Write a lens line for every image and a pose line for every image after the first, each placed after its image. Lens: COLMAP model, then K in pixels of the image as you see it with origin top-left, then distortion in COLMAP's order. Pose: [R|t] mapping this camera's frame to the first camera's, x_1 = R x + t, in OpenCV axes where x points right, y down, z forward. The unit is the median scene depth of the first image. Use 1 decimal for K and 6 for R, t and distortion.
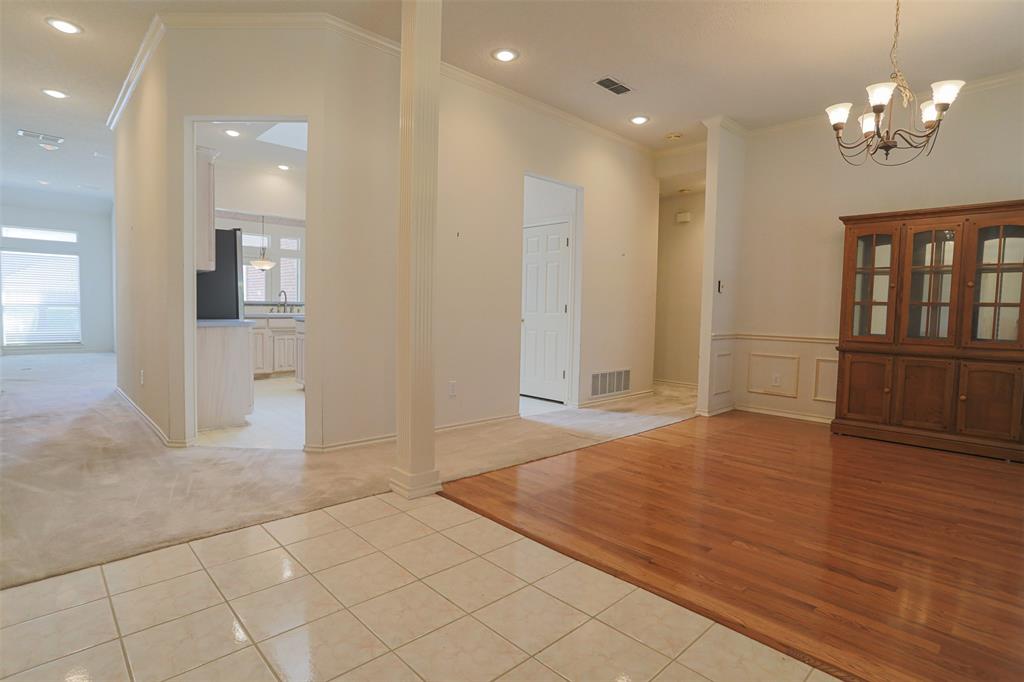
lens RADIAL K [[522.7, 0, 506.0], [0, 522.7, 338.6], [0, 0, 1]] dist [-0.025861, 0.000960]
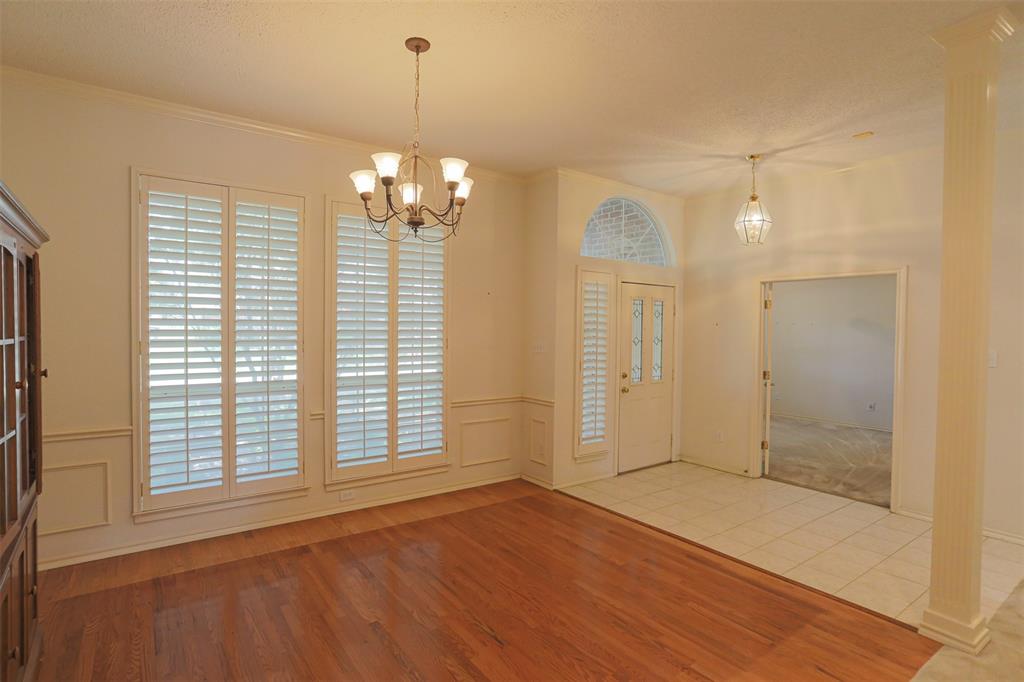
lens RADIAL K [[522.7, 0, 506.0], [0, 522.7, 338.6], [0, 0, 1]] dist [-0.025861, 0.000960]
pose [[-0.990886, -0.032183, 0.130805, 0.496397], [-0.021815, 0.996561, 0.079935, -0.270826], [-0.132928, 0.076353, -0.988180, 2.009512]]
